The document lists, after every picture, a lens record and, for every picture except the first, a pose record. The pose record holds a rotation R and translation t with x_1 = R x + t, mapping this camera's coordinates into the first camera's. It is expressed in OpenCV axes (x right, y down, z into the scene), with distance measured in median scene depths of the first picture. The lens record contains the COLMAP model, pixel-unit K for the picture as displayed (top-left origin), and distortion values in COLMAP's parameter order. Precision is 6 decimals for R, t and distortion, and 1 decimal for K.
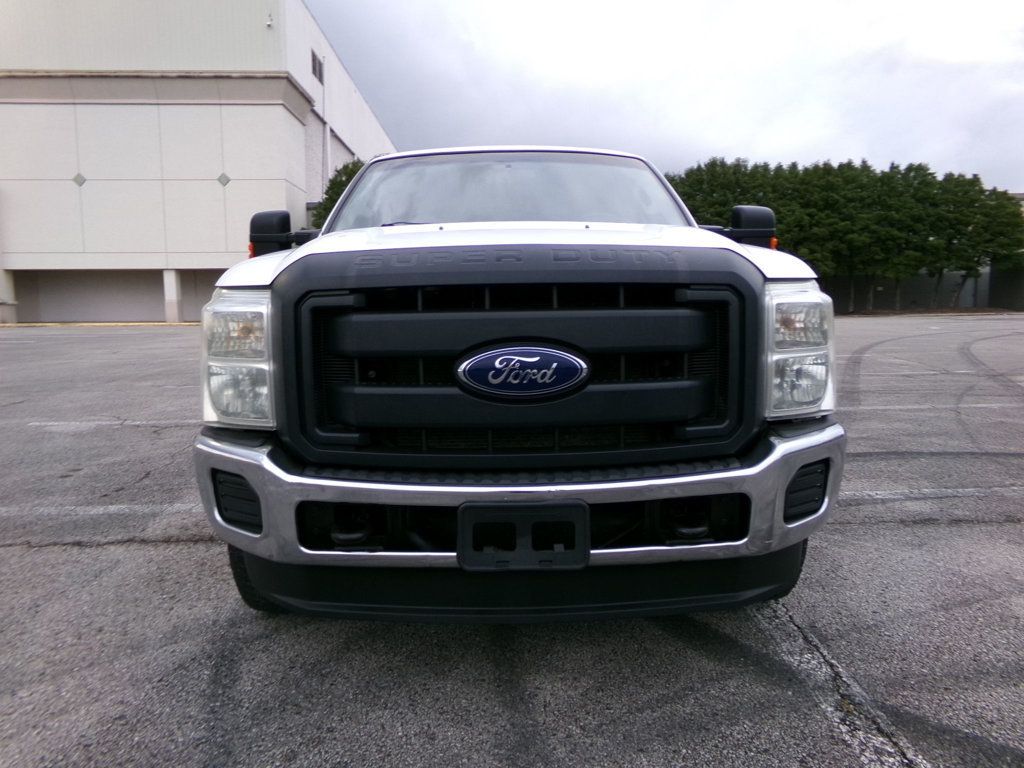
lens RADIAL K [[692.7, 0, 508.6], [0, 692.7, 384.5], [0, 0, 1]] dist [-0.002201, 0.027499]
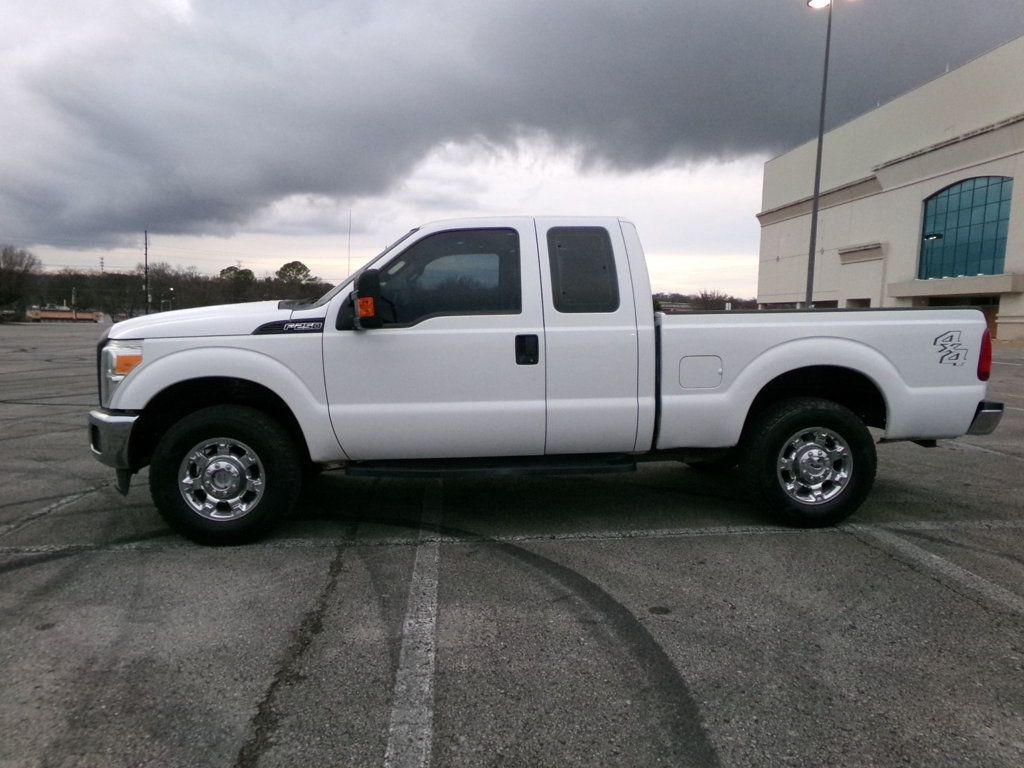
lens RADIAL K [[692.7, 0, 506.8], [0, 692.7, 383.5], [0, 0, 1]] dist [-0.002201, 0.027499]
pose [[0.063602, 0.110169, -0.991876, 2.062619], [-0.135639, 0.985620, 0.100776, -0.313704], [0.988715, 0.128127, 0.077631, 1.627798]]
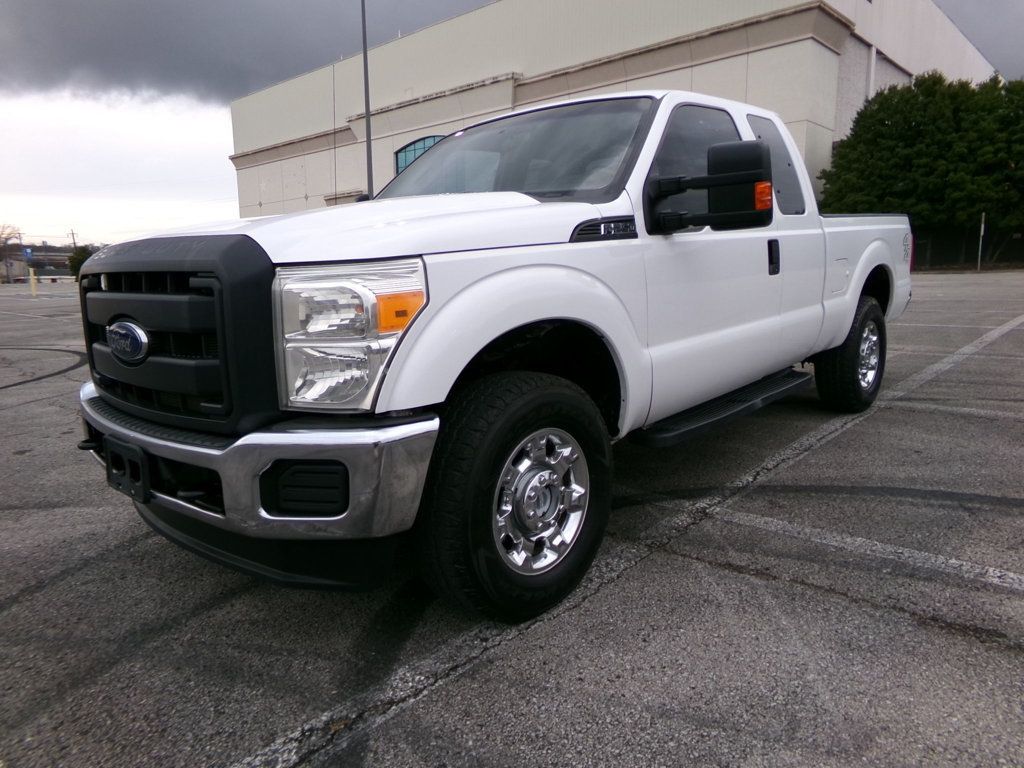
lens RADIAL K [[692.7, 0, 509.5], [0, 692.7, 376.9], [0, 0, 1]] dist [-0.002201, 0.027499]
pose [[0.723140, 0.104724, -0.682716, 1.007903], [-0.061263, 0.994268, 0.087623, -0.078310], [0.687979, -0.021538, 0.725411, 0.401018]]
